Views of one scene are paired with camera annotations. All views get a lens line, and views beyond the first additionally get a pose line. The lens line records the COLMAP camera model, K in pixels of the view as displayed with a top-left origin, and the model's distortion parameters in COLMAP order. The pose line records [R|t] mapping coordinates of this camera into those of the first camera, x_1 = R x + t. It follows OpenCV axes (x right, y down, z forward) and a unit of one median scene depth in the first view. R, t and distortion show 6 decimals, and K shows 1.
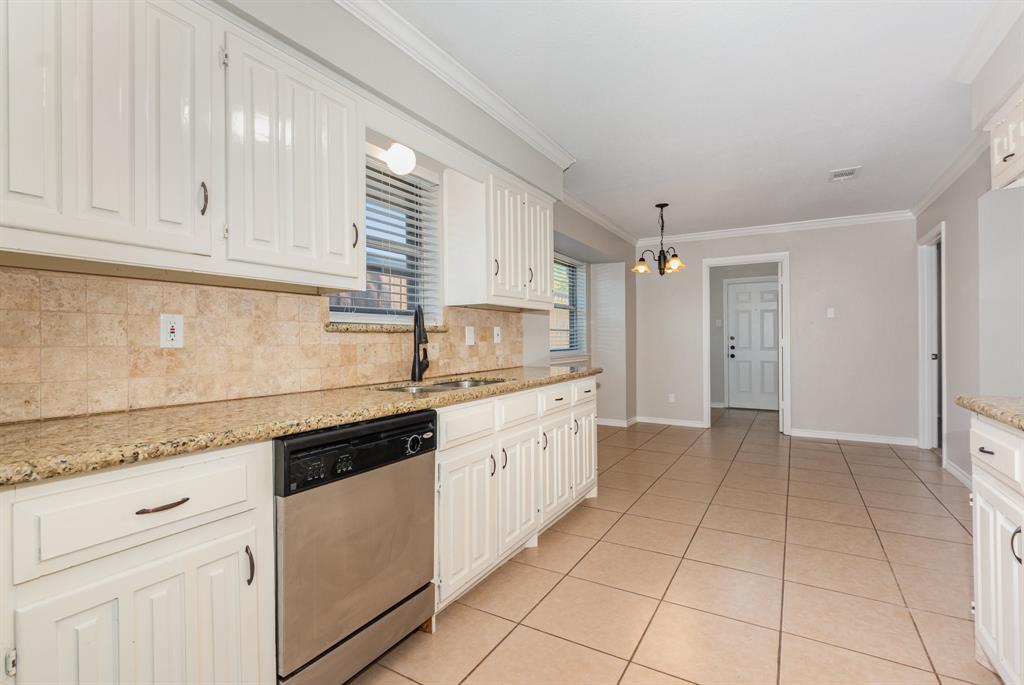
lens RADIAL K [[477.5, 0, 512.0], [0, 477.5, 342.5], [0, 0, 1]] dist [0.000453, 0.000013]
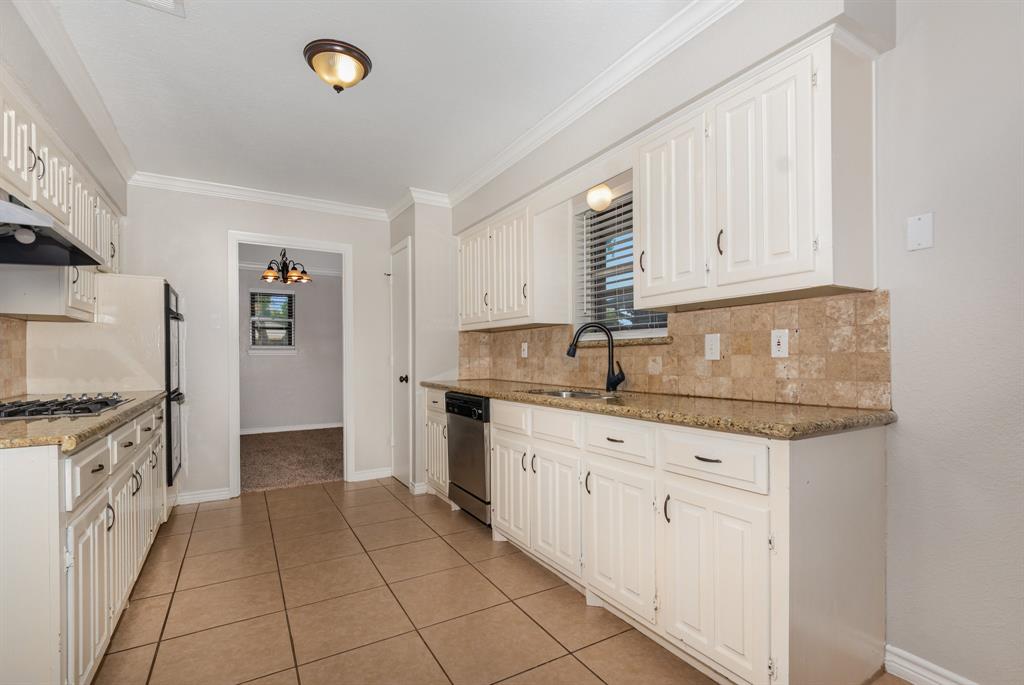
lens RADIAL K [[475.4, 0, 511.7], [0, 475.4, 353.7], [0, 0, 1]] dist [-0.000098, 0.000006]
pose [[-0.487798, 0.008228, -0.872918, 0.855392], [0.007207, 0.999959, 0.005398, -0.011931], [0.872927, -0.003658, -0.487838, 1.339353]]
